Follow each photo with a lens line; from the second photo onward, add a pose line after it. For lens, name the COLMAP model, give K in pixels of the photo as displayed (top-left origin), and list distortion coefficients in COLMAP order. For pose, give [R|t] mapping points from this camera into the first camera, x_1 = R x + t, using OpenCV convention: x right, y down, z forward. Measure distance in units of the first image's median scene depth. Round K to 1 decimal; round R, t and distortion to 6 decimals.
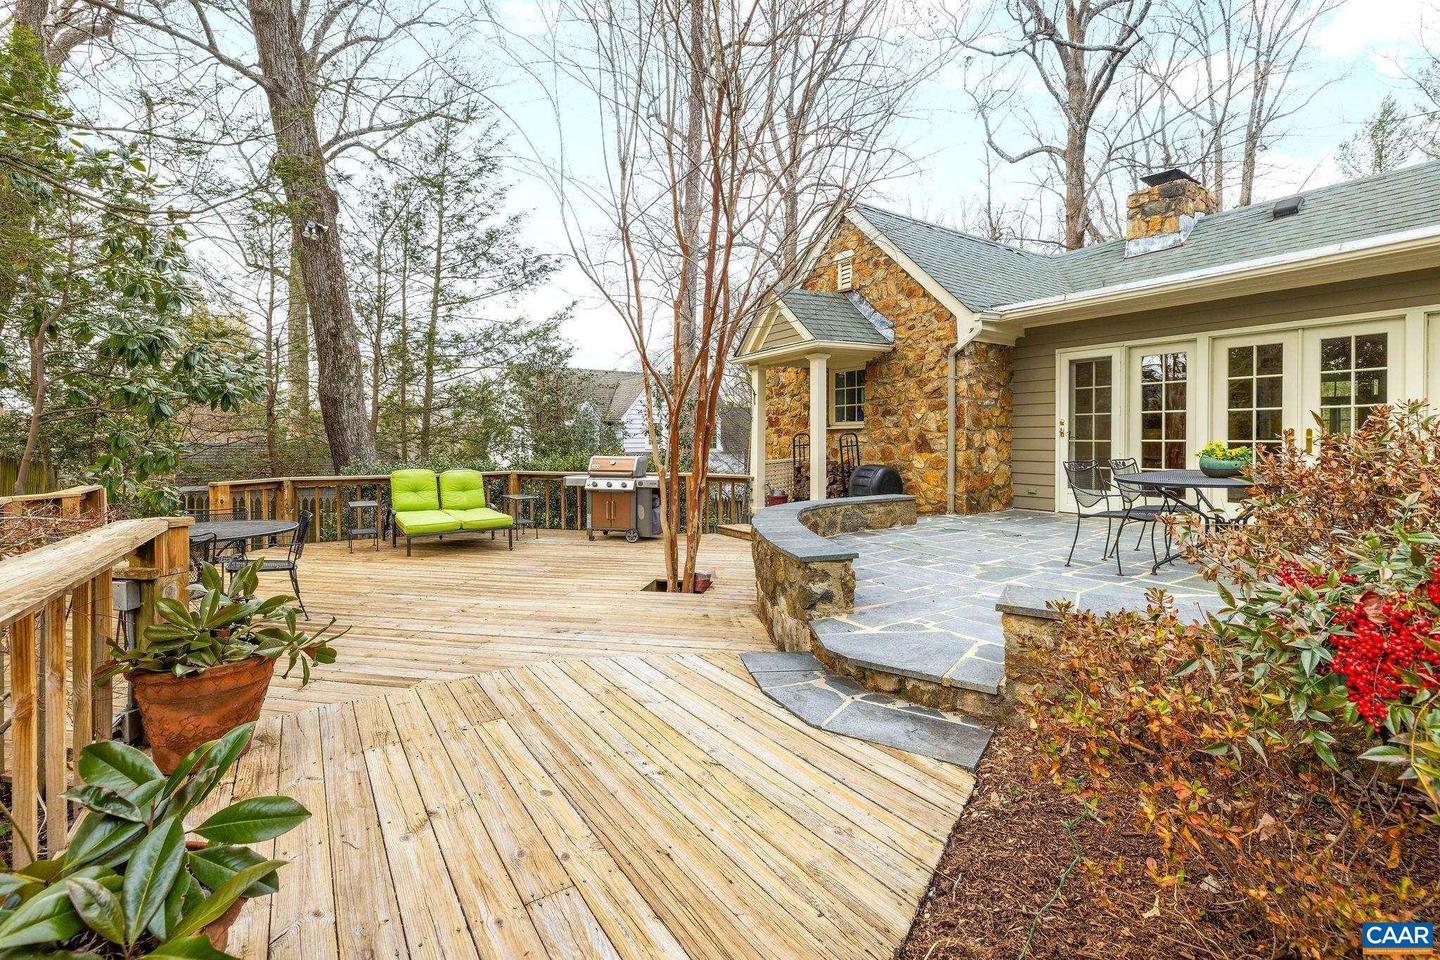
lens RADIAL K [[646.1, 0, 694.4], [0, 646.1, 444.8], [0, 0, 1]] dist [0.000118, 0.000047]
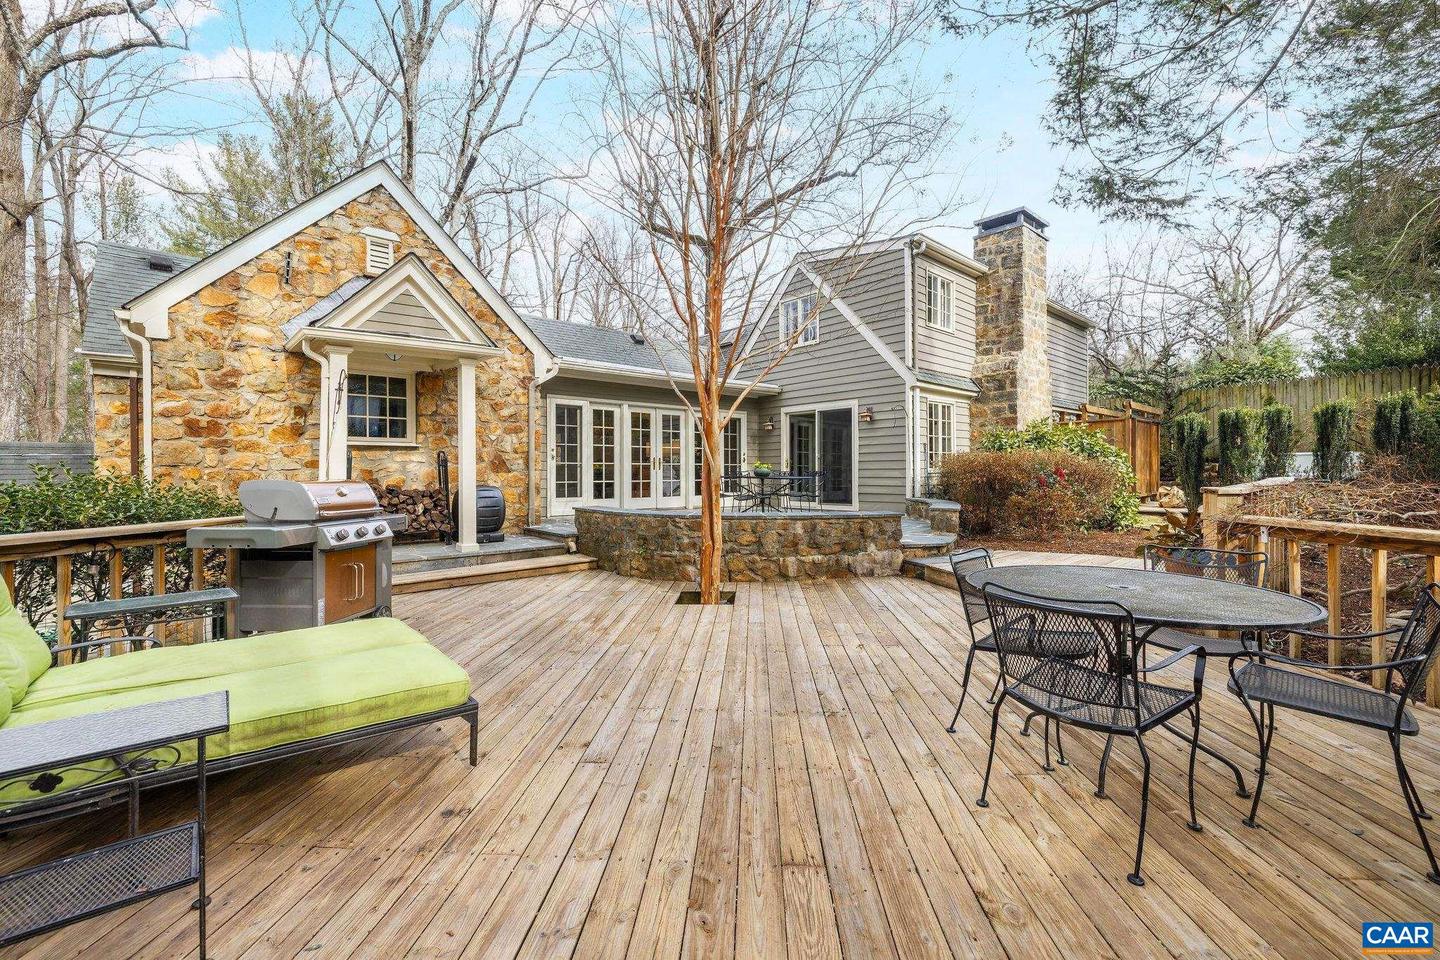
lens RADIAL K [[612.9, 0, 720.0], [0, 612.9, 480.0], [0, 0, 1]] dist [0.000598, -0.000018]
pose [[-0.175631, -0.010897, 0.984396, -0.709282], [0.011925, 0.999842, 0.013195, 0.015735], [-0.984384, 0.014056, -0.175473, 0.834708]]
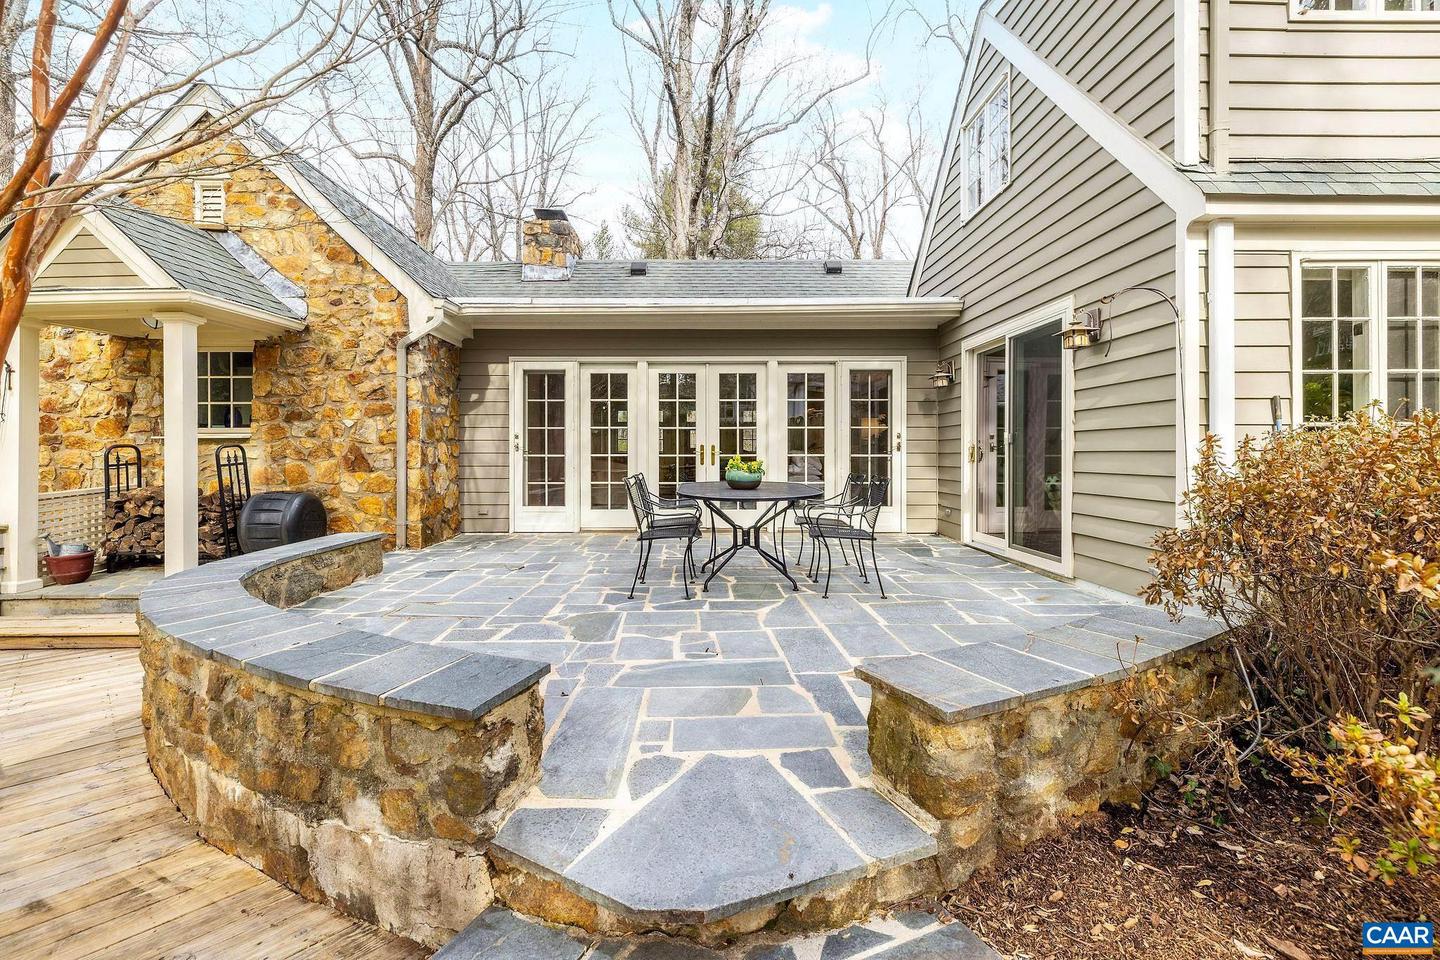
lens RADIAL K [[630.1, 0, 709.9], [0, 630.1, 455.6], [0, 0, 1]] dist [-0.000209, -0.000237]
pose [[0.522487, -0.002644, 0.852643, -0.055964], [0.008820, 0.999958, -0.002305, -0.001522], [-0.852602, 0.008725, 0.522488, 0.273962]]
